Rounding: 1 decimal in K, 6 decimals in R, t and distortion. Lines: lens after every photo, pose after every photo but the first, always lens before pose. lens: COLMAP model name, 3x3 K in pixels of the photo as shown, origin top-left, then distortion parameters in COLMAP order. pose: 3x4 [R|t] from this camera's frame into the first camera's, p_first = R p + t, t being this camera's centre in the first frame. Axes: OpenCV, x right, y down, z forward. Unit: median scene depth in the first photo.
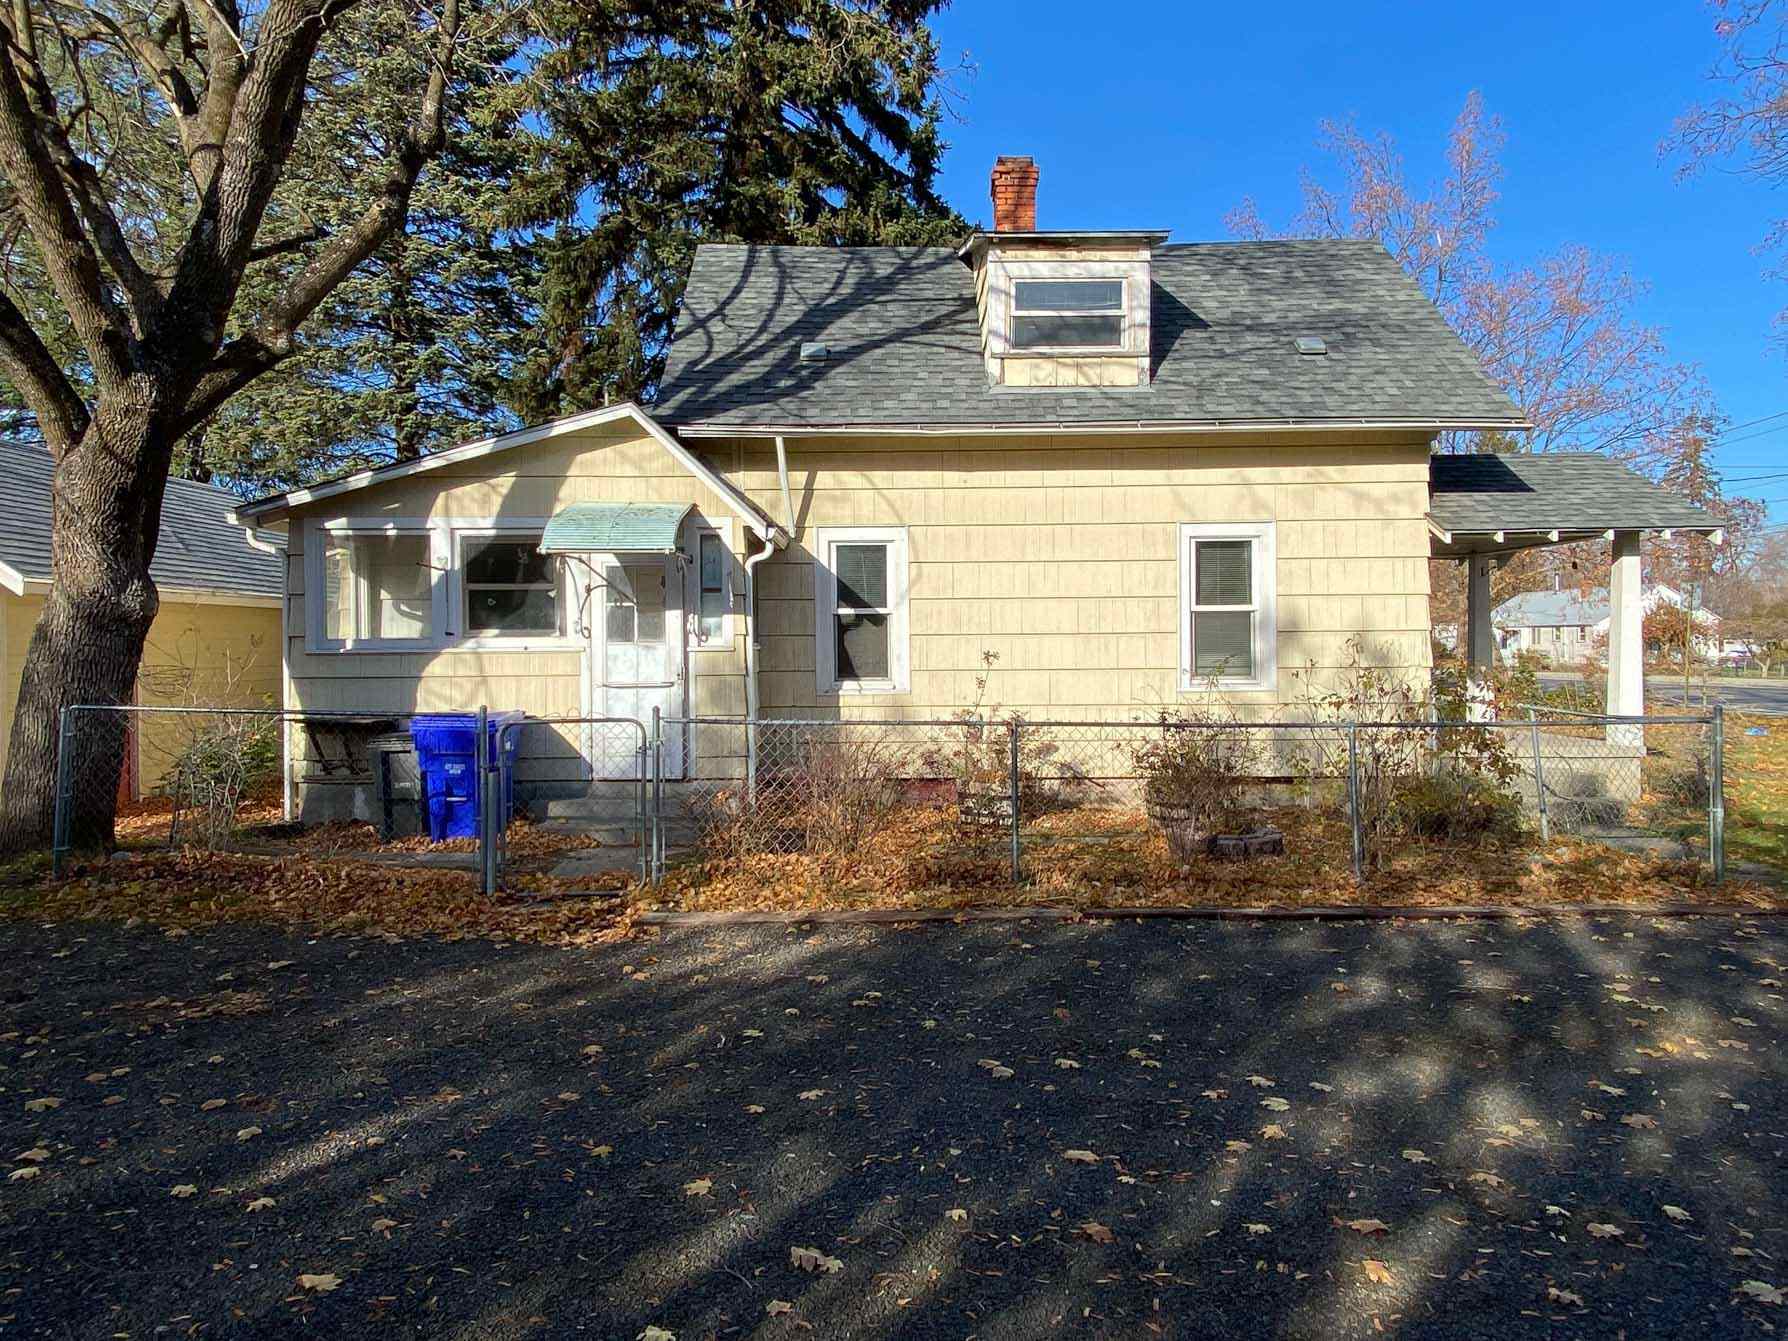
lens RADIAL K [[1176.9, 0, 938.3], [0, 1176.9, 631.0], [0, 0, 1]] dist [0.049719, -0.006590]
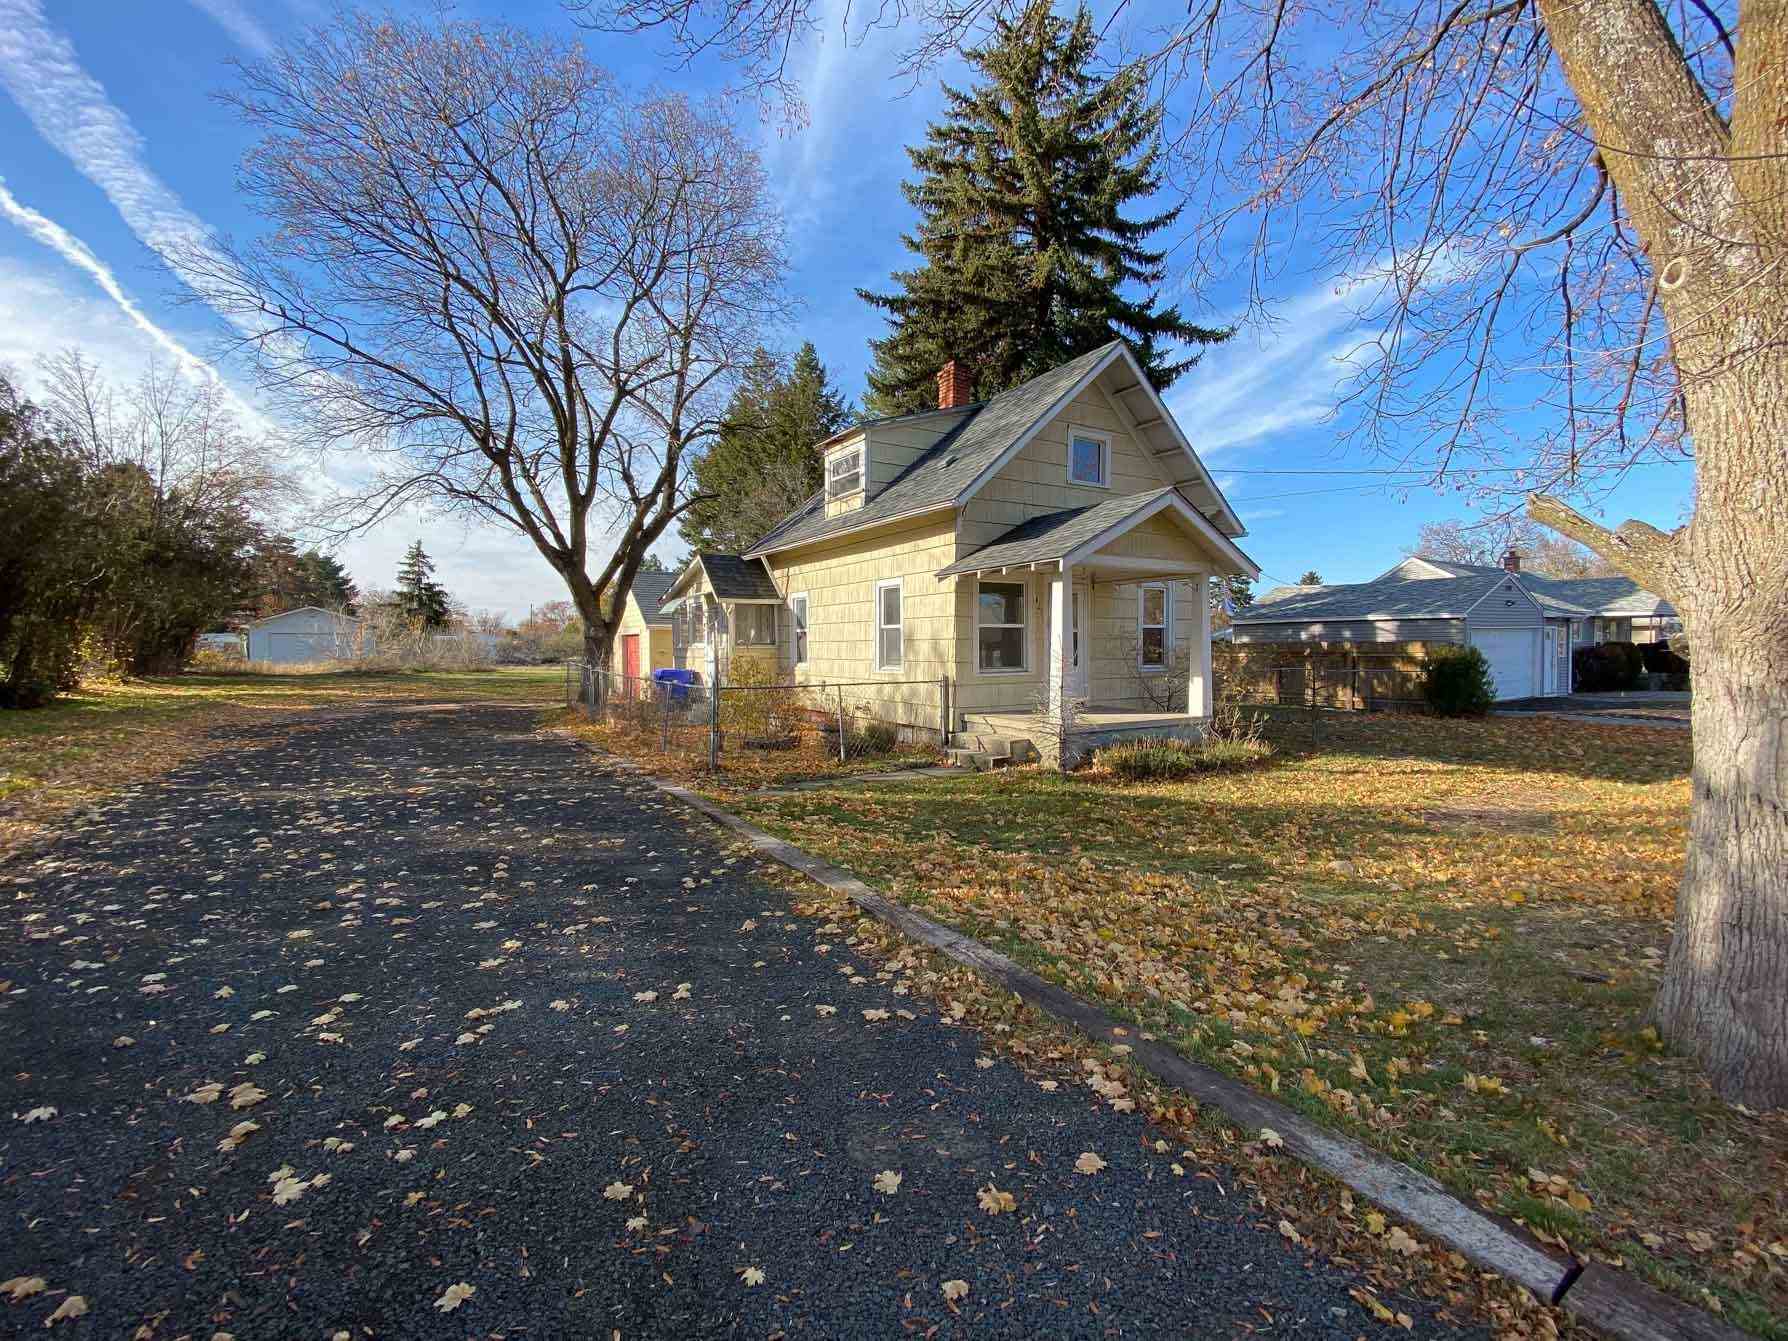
lens RADIAL K [[778.9, 0, 891.3], [0, 778.9, 663.3], [0, 0, 1]] dist [-0.002381, -0.001624]
pose [[0.548990, 0.021768, -0.835546, 1.228166], [0.020081, 0.999029, 0.039221, -0.009636], [0.835588, -0.038310, 0.548020, 0.355760]]
